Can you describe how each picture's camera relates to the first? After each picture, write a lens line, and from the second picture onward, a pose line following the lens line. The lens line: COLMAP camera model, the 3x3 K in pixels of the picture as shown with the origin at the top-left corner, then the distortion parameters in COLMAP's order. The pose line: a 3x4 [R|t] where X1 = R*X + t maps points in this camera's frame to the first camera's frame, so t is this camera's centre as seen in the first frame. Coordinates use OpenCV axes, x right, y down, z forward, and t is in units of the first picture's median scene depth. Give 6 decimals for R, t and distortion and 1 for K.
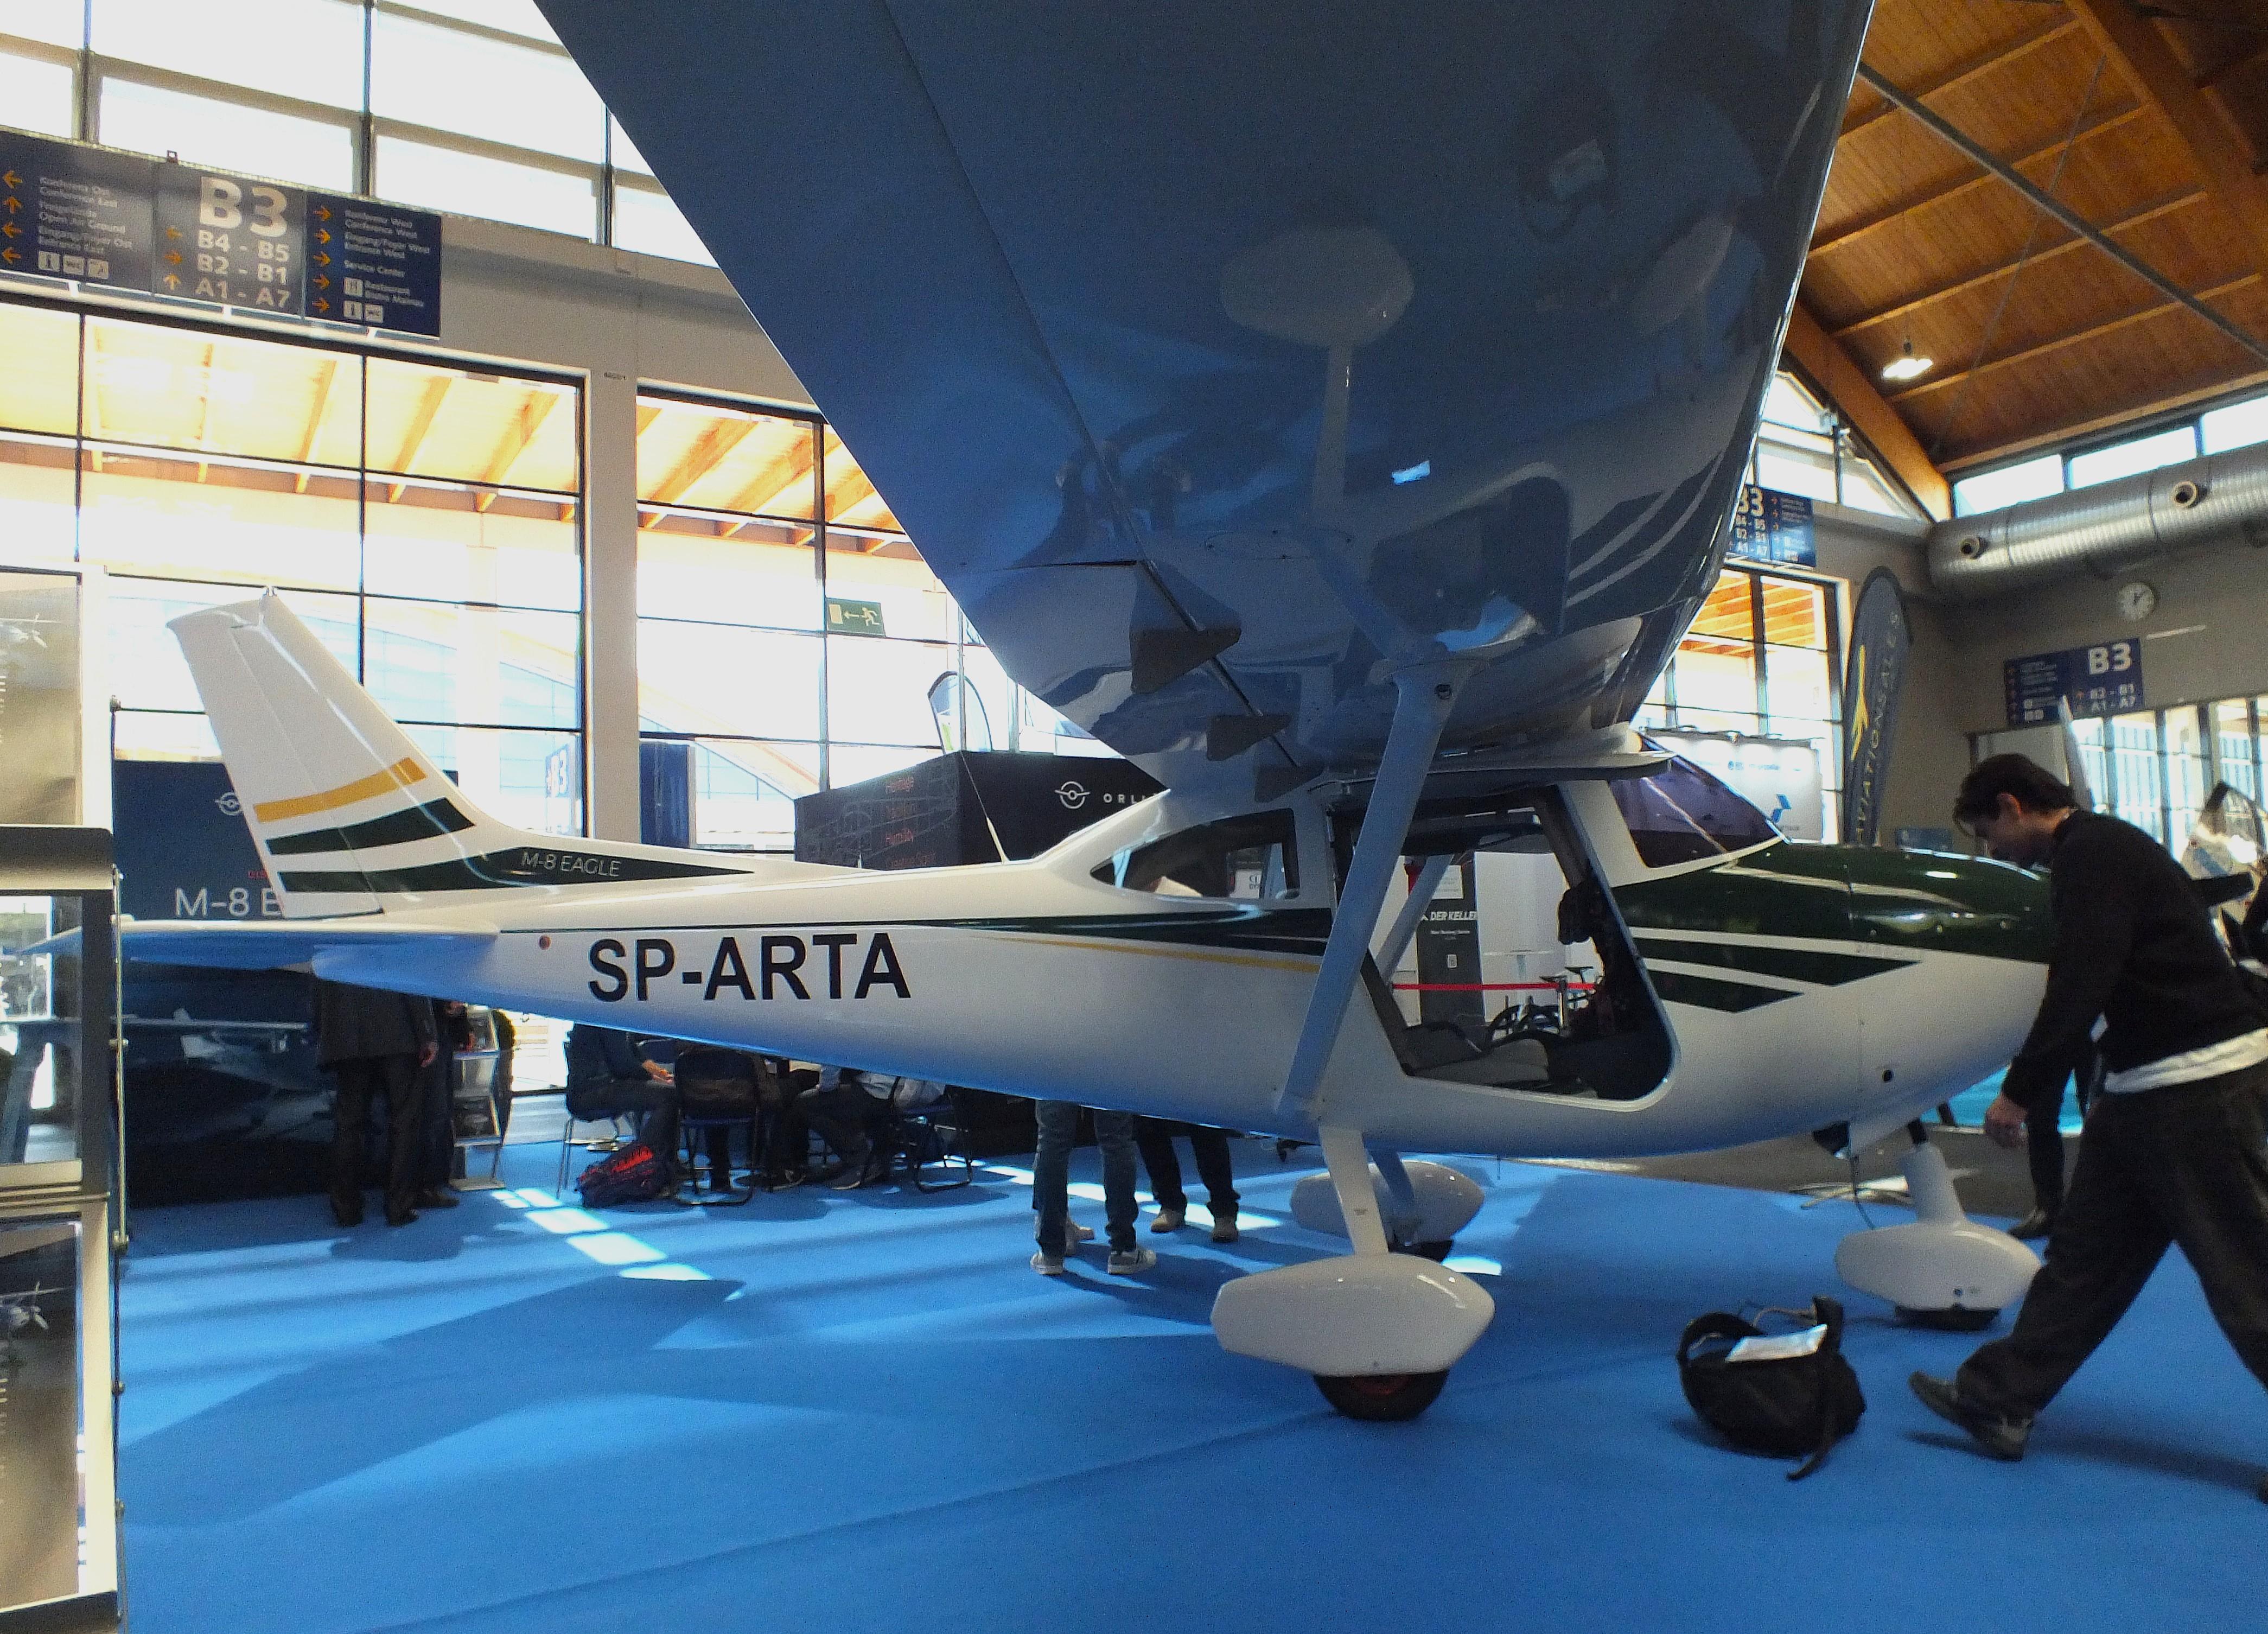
lens RADIAL K [[1617.2, 0, 1128.6], [0, 1617.2, 844.9], [0, 0, 1]] dist [-0.108961, 0.050132]
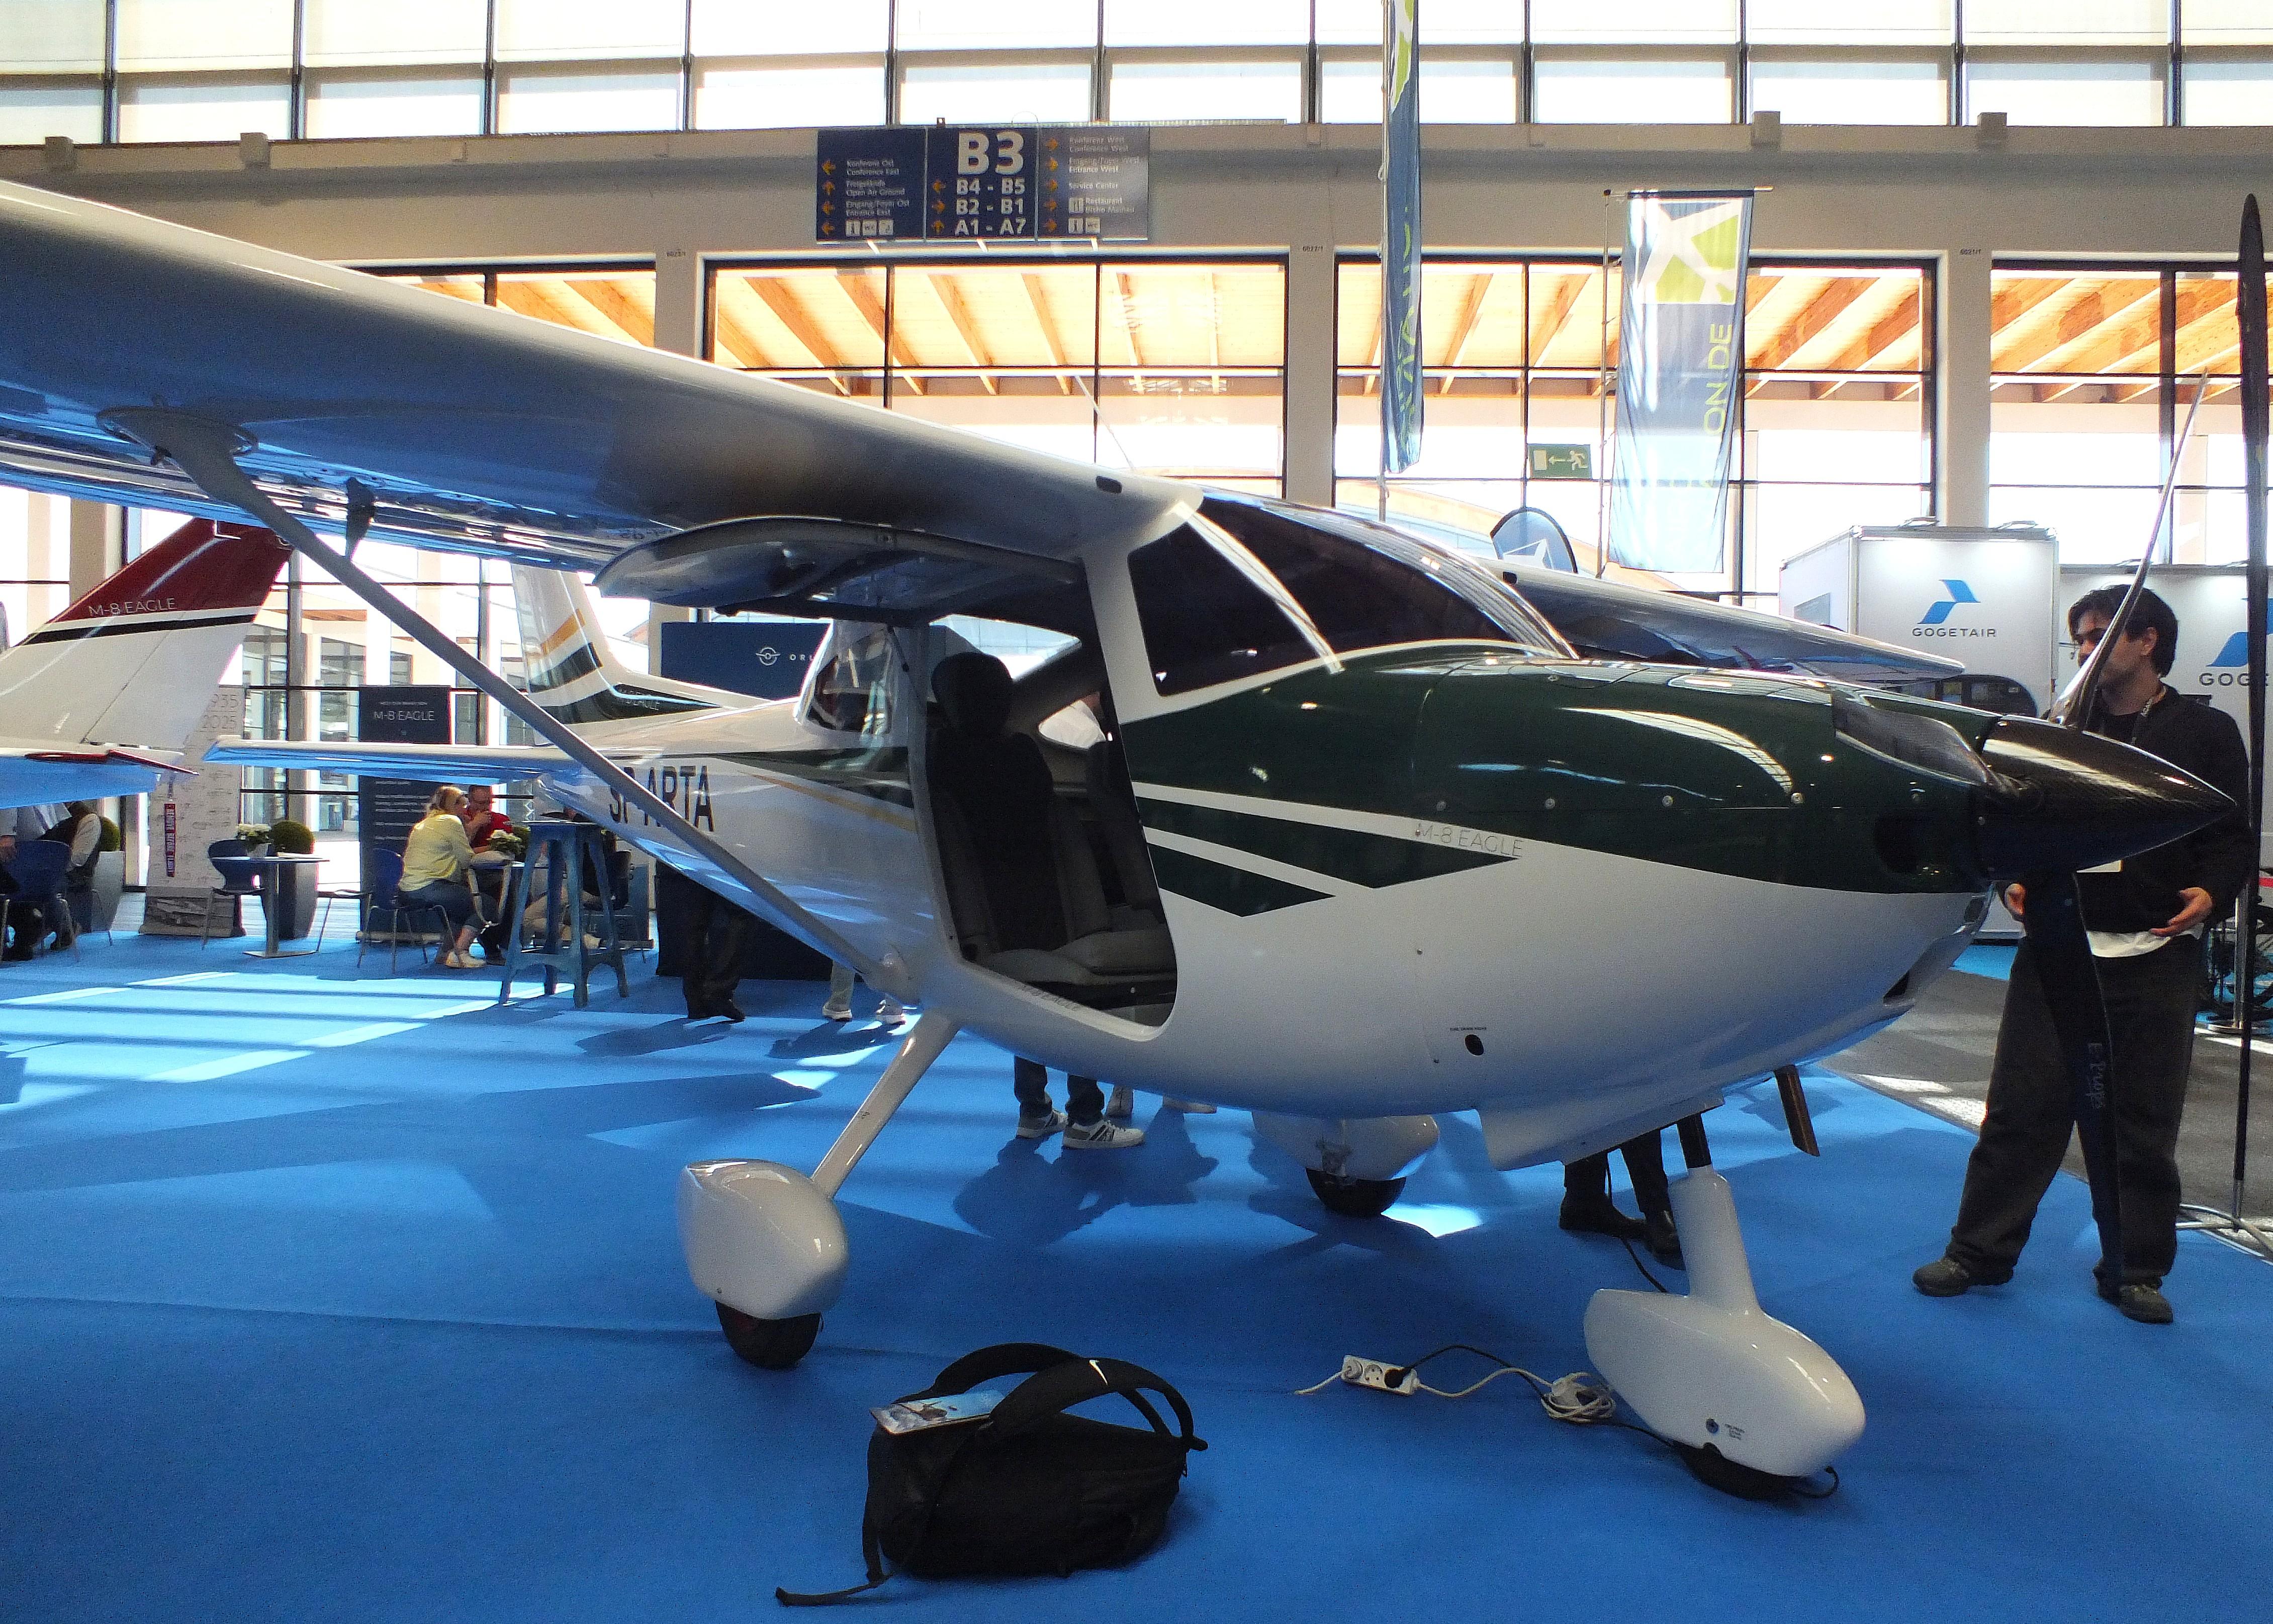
lens RADIAL K [[1507.3, 0, 1136.5], [0, 1507.3, 812.0], [0, 0, 1]] dist [-0.084105, -0.000407]
pose [[0.811506, 0.039914, -0.582980, 0.193457], [0.003594, 0.997305, 0.073283, 0.004419], [0.584334, -0.061565, 0.809175, 0.128726]]
